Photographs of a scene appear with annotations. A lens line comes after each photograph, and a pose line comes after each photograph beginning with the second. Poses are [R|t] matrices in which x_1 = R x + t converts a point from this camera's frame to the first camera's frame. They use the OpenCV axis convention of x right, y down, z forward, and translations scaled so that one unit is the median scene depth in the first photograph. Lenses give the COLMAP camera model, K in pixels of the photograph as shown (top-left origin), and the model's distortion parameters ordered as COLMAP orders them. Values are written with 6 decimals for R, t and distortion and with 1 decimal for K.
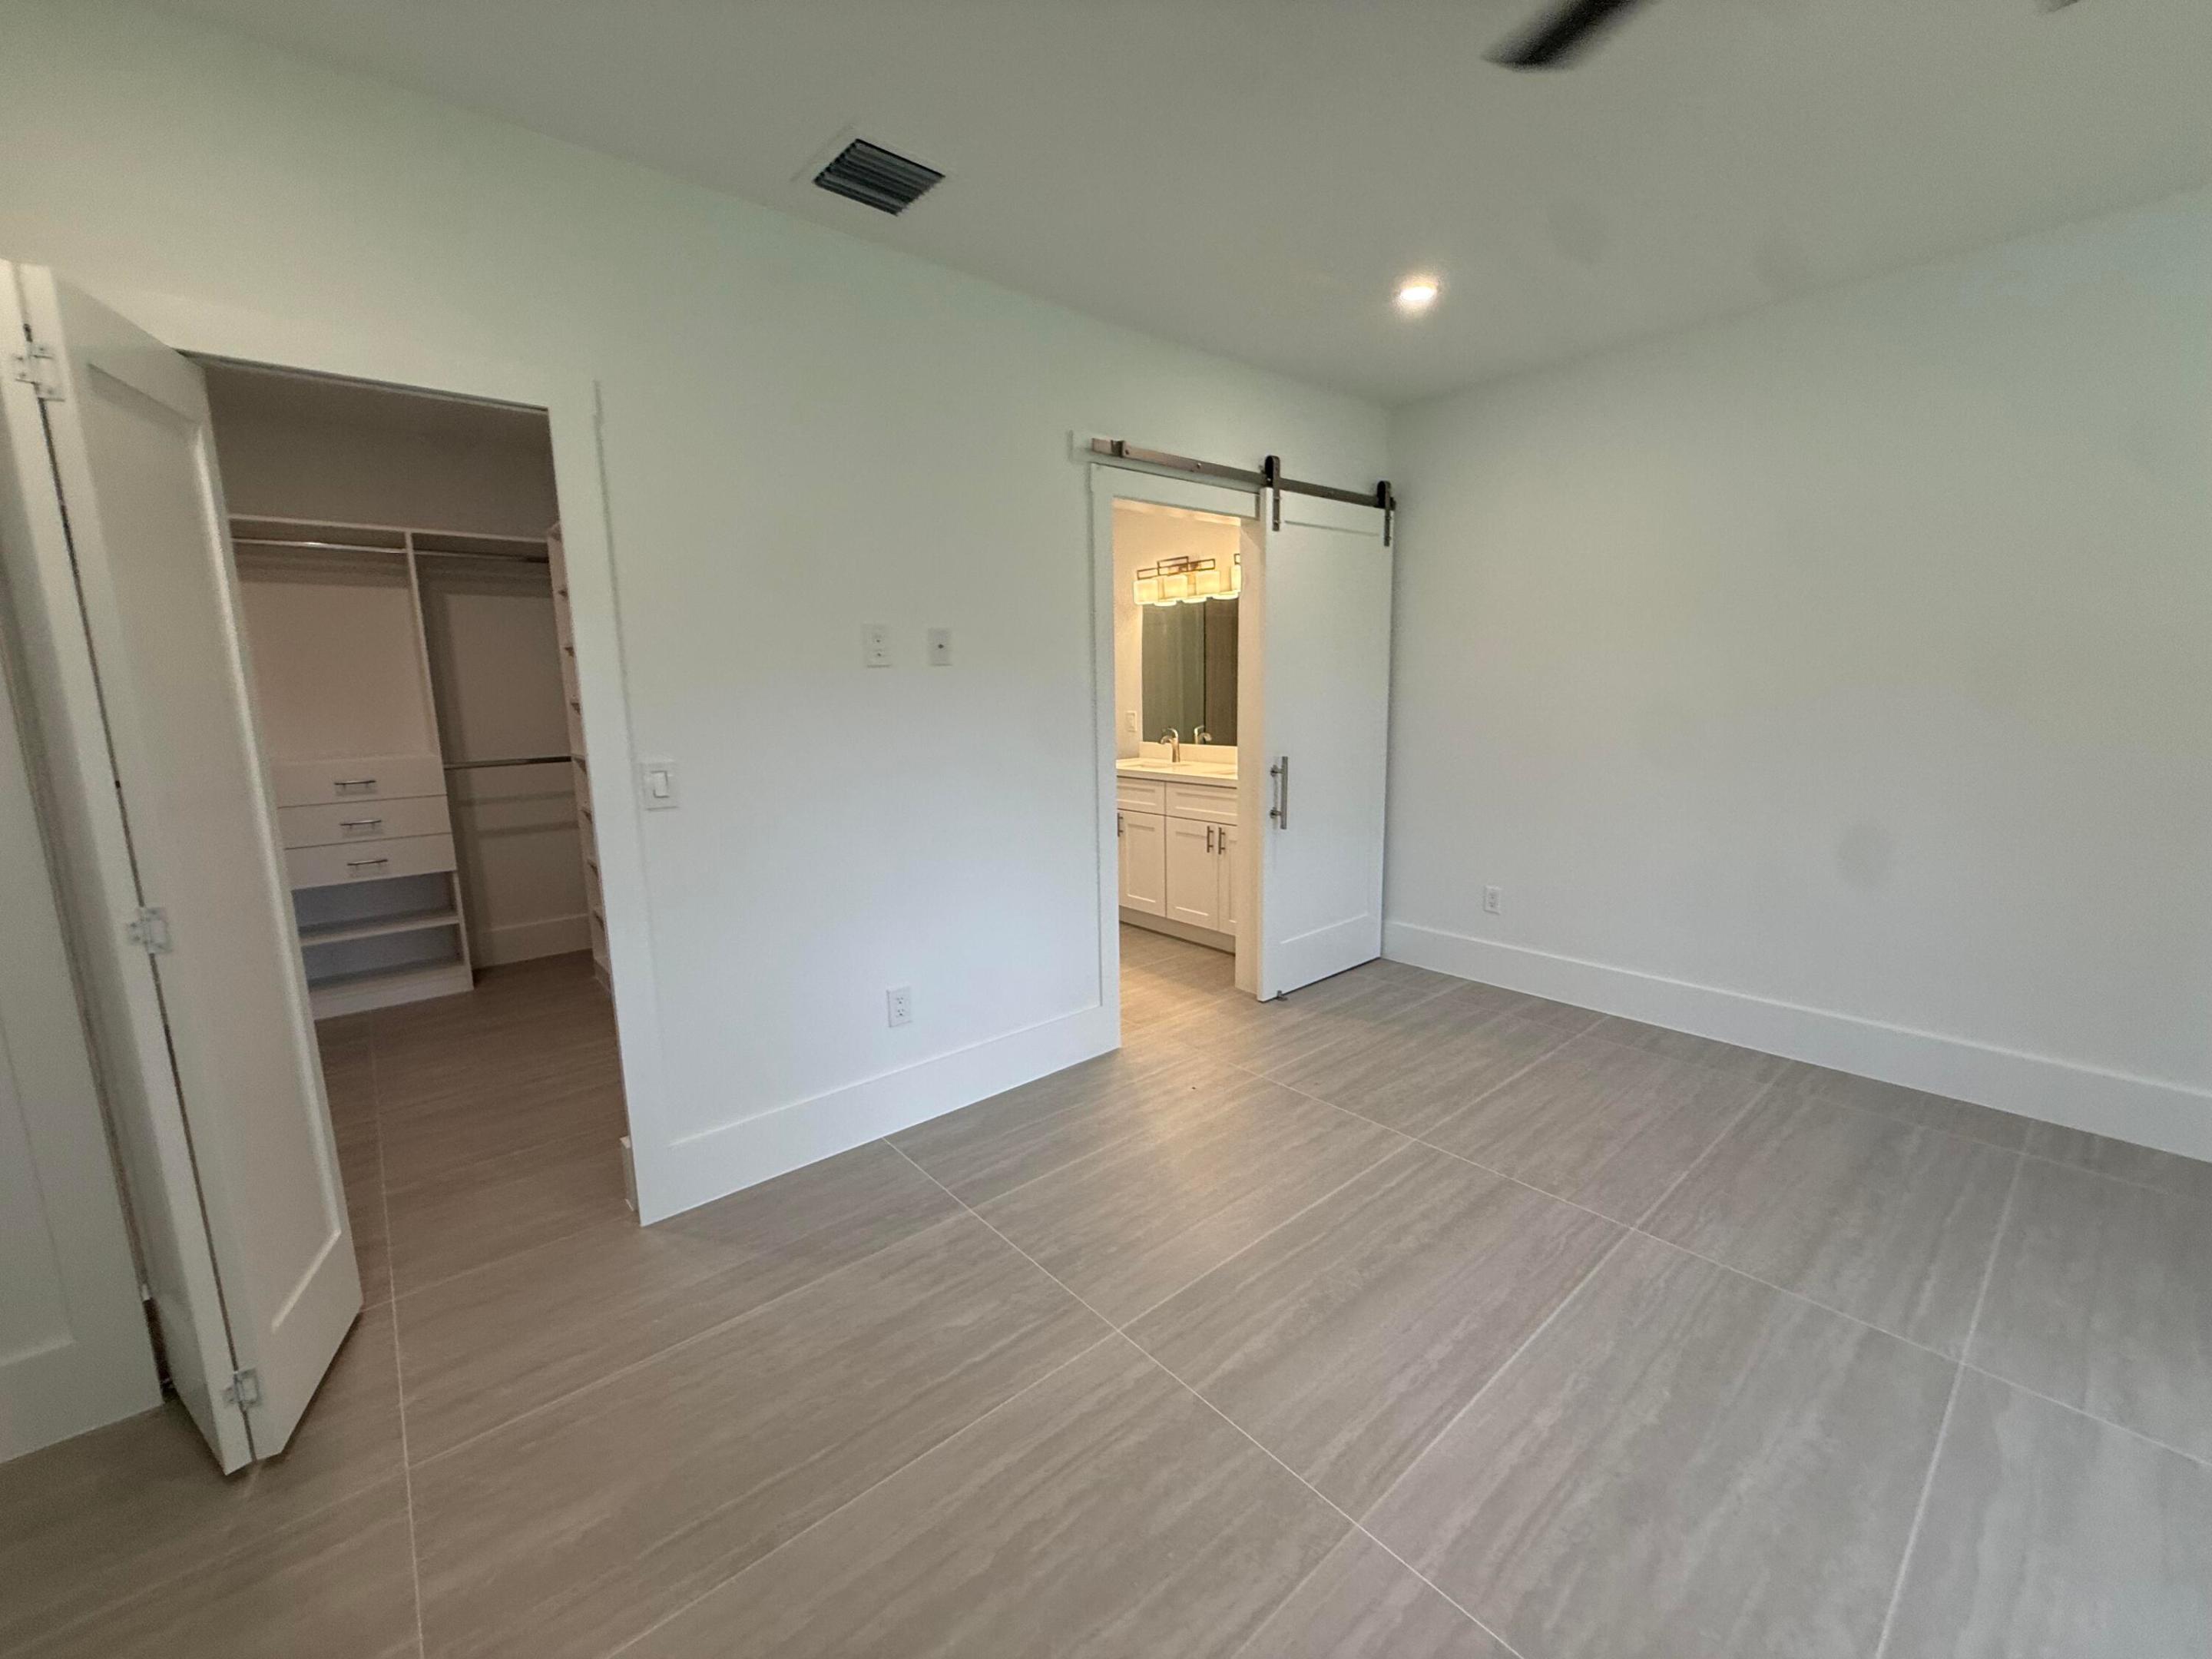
lens RADIAL K [[892.3, 0, 1106.0], [0, 892.3, 829.5], [0, 0, 1]] dist [-0.001645, 0.000181]
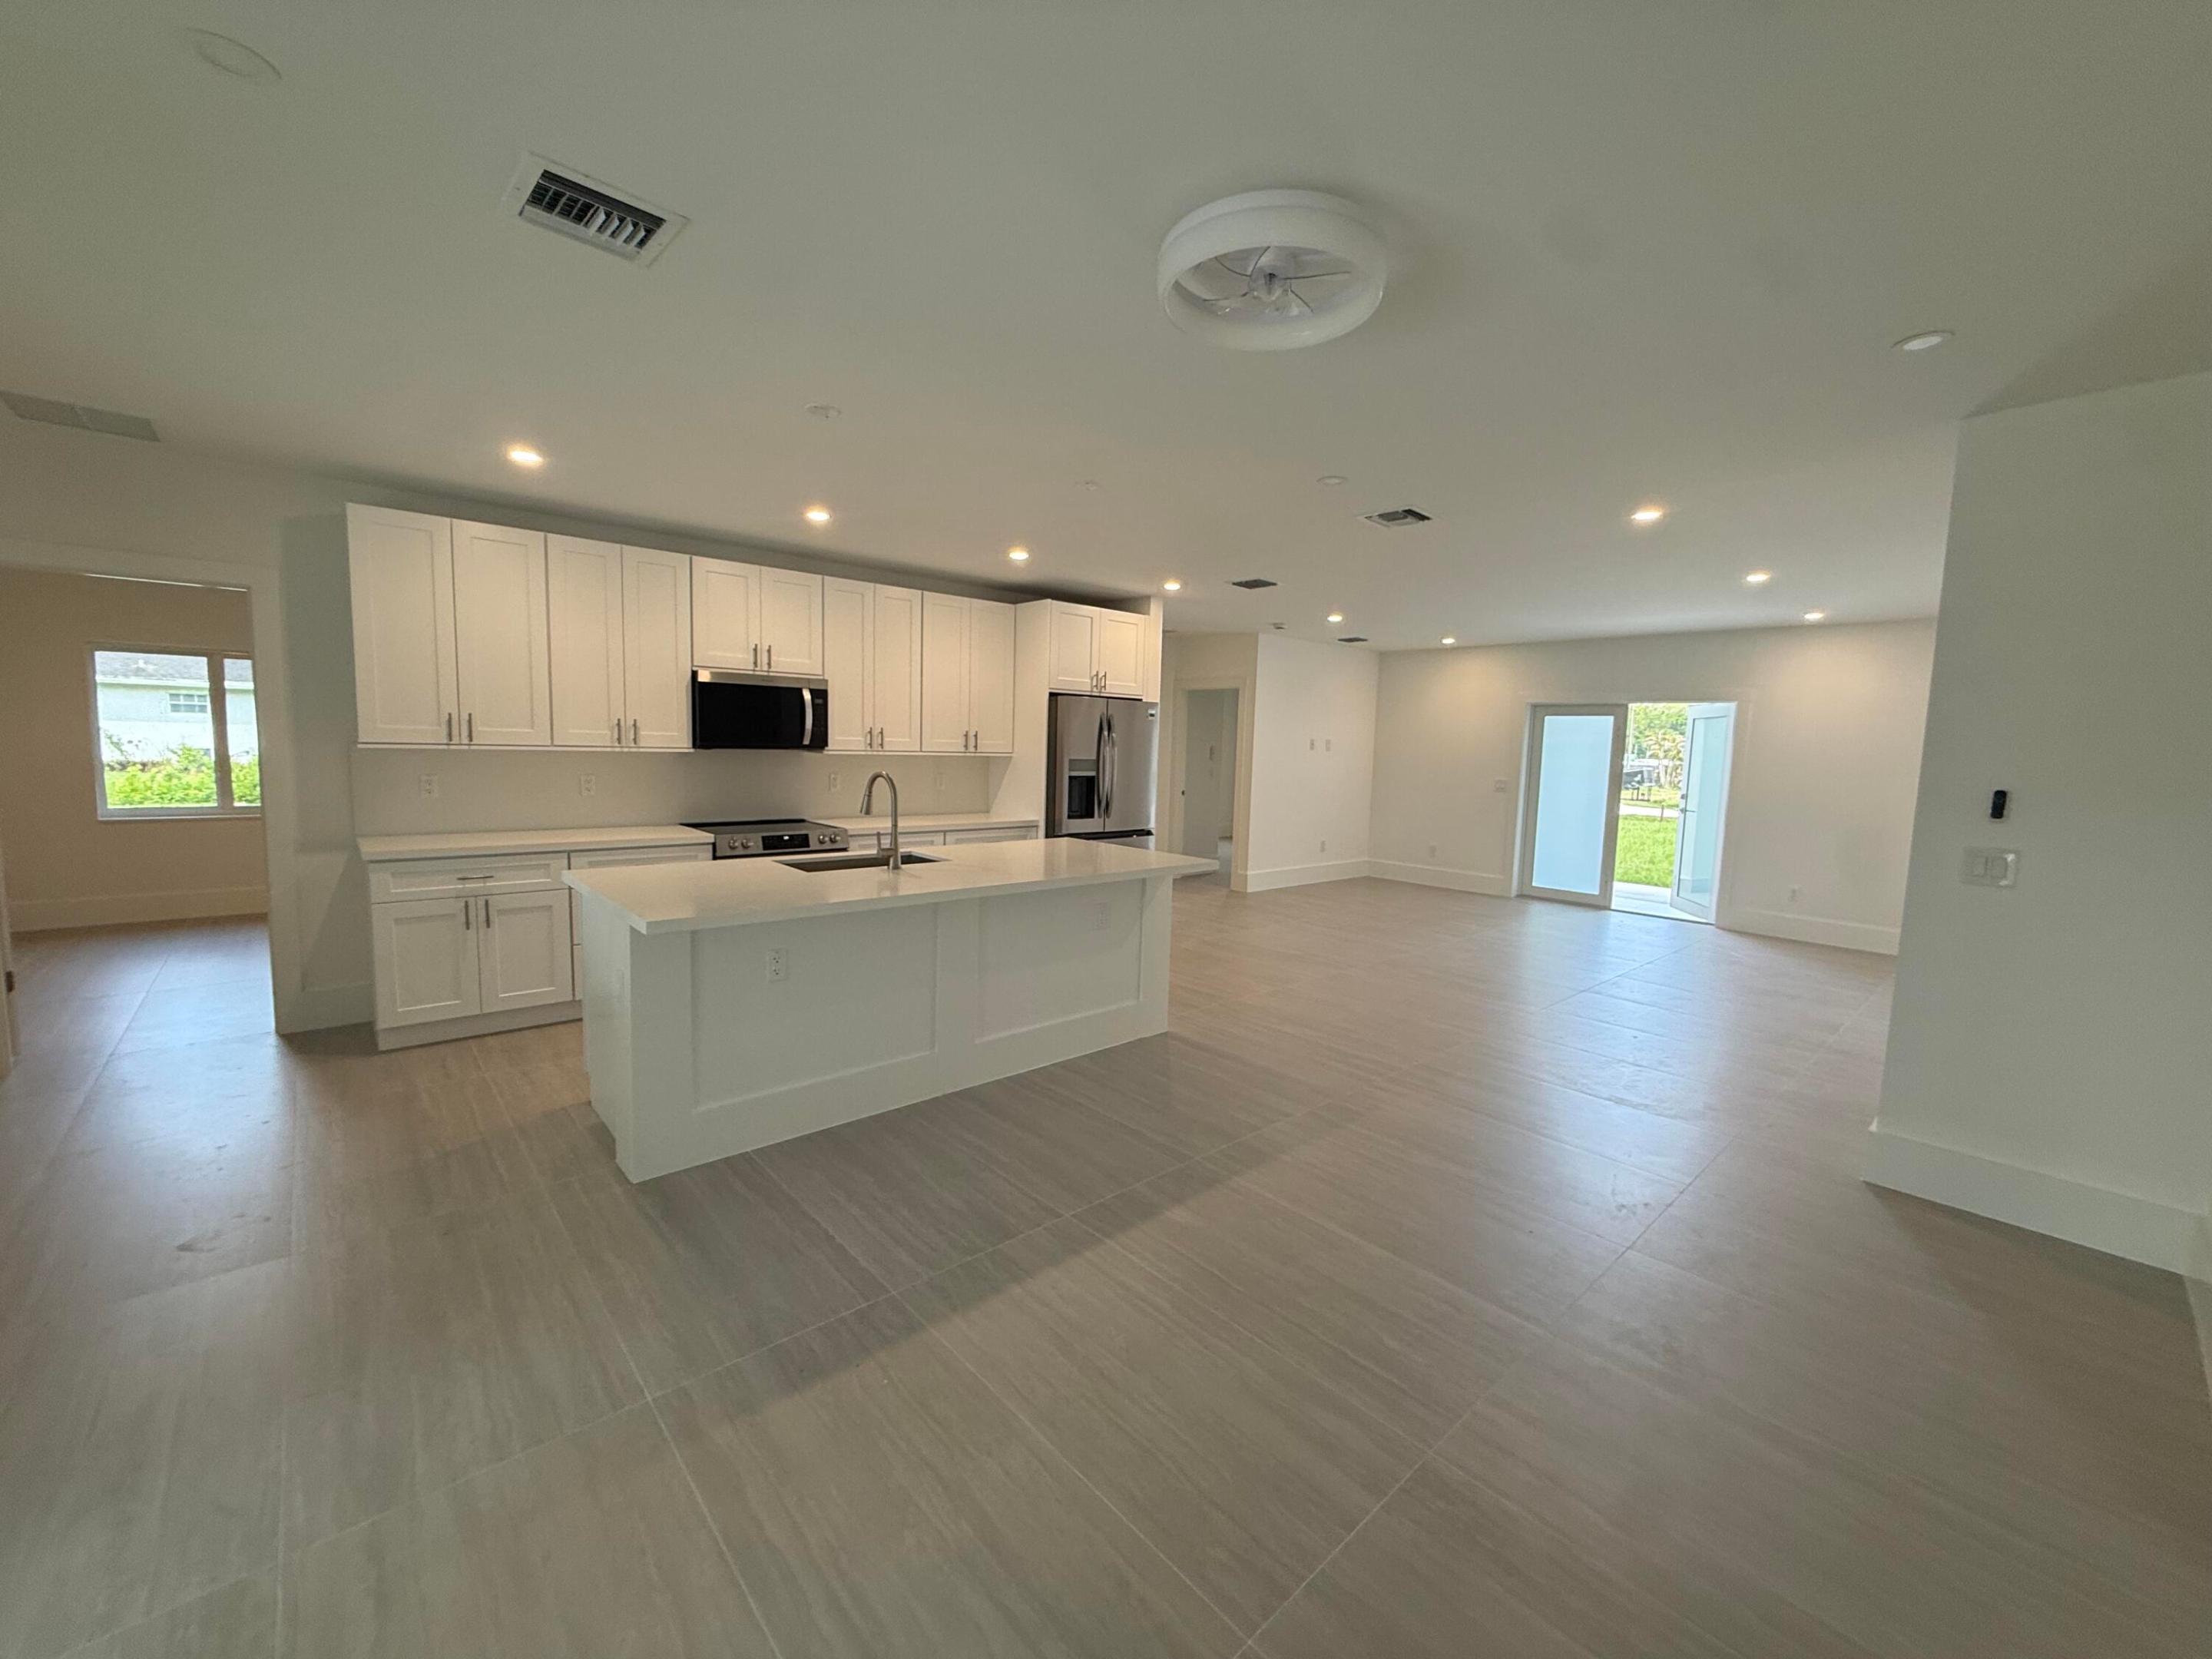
lens RADIAL K [[892.3, 0, 1106.0], [0, 892.3, 829.5], [0, 0, 1]] dist [-0.001645, 0.000181]
pose [[-0.025189, -0.072217, 0.997071, -0.838843], [0.117189, 0.990297, 0.074687, -0.070929], [-0.992790, 0.118727, -0.016482, 0.383026]]
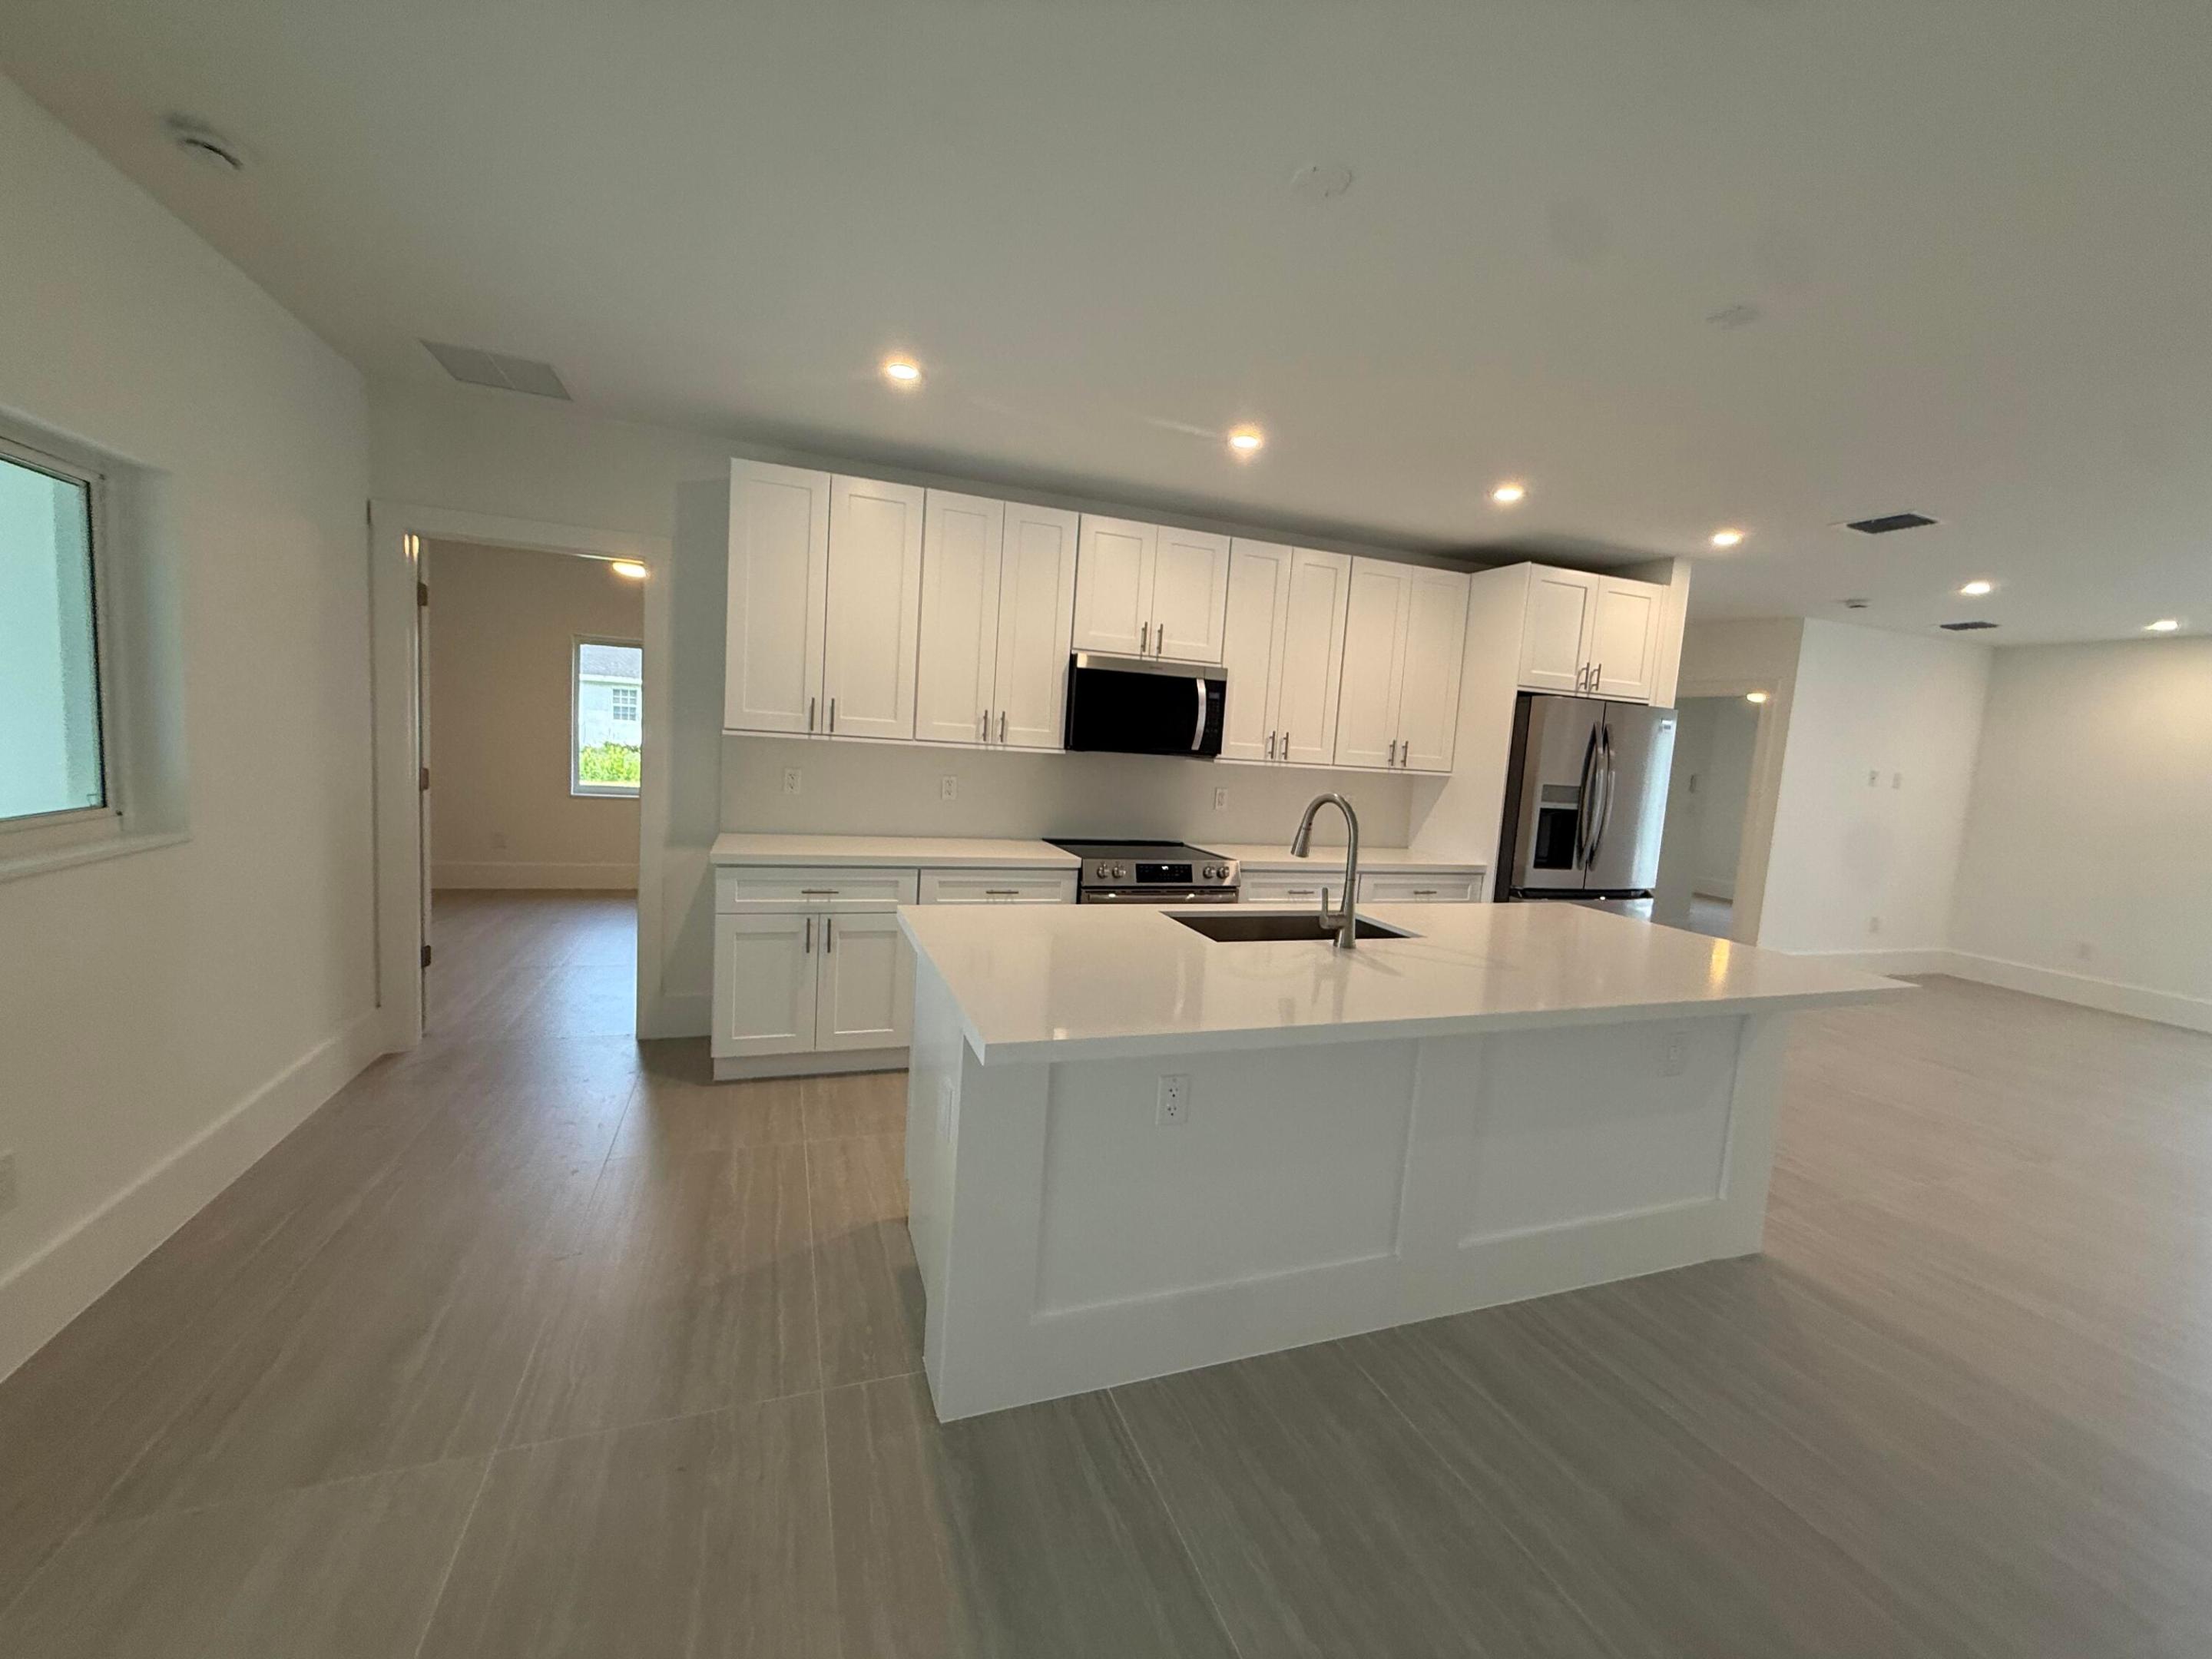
lens RADIAL K [[893.5, 0, 1094.7], [0, 893.5, 825.3], [0, 0, 1]] dist [-0.001732, -0.000083]
pose [[0.352824, -0.040633, 0.934807, -0.538321], [0.061952, 0.997879, 0.019992, -0.088448], [-0.933637, 0.050859, 0.354593, 0.523170]]
